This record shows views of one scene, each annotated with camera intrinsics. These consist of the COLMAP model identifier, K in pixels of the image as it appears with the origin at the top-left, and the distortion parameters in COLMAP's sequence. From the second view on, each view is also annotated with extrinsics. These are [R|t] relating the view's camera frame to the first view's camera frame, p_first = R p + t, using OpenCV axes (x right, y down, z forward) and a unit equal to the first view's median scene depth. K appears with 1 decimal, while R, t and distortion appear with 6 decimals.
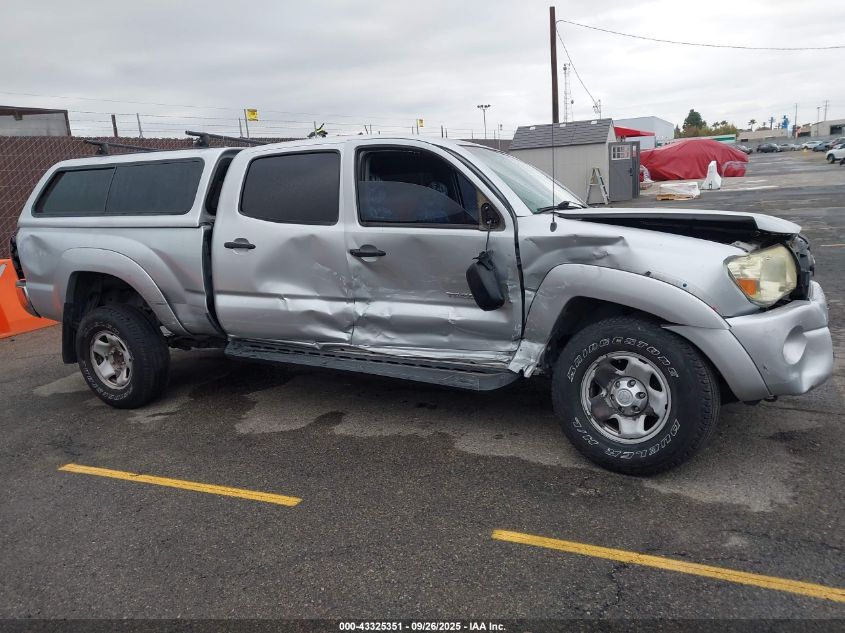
lens RADIAL K [[668.8, 0, 425.3], [0, 668.8, 317.7], [0, 0, 1]] dist [0.023132, -0.017585]
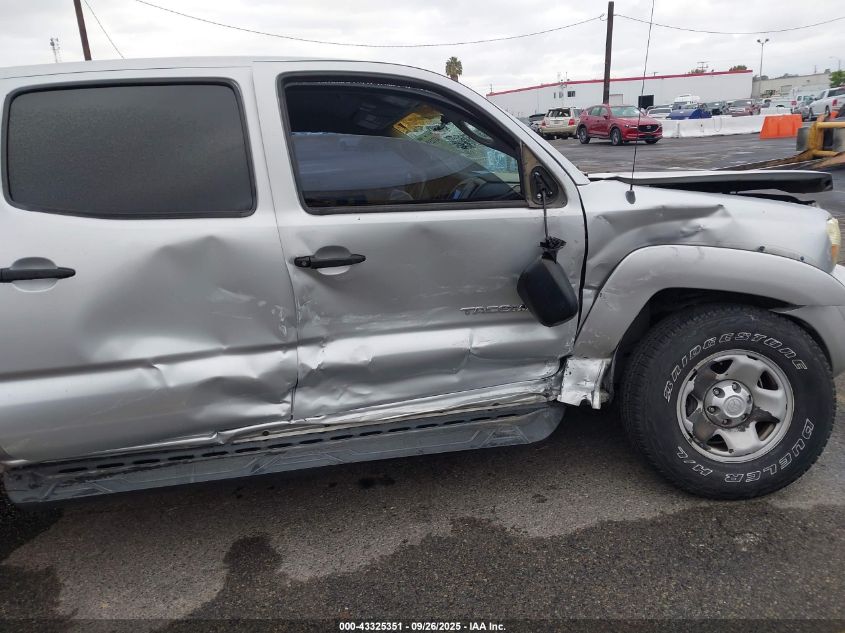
lens RADIAL K [[668.8, 0, 419.7], [0, 668.8, 315.2], [0, 0, 1]] dist [0.023132, -0.017585]
pose [[0.772572, -0.150830, 0.616752, -0.424913], [0.138244, 0.988030, 0.068457, -0.086007], [-0.619695, 0.032374, 0.784175, 0.547343]]
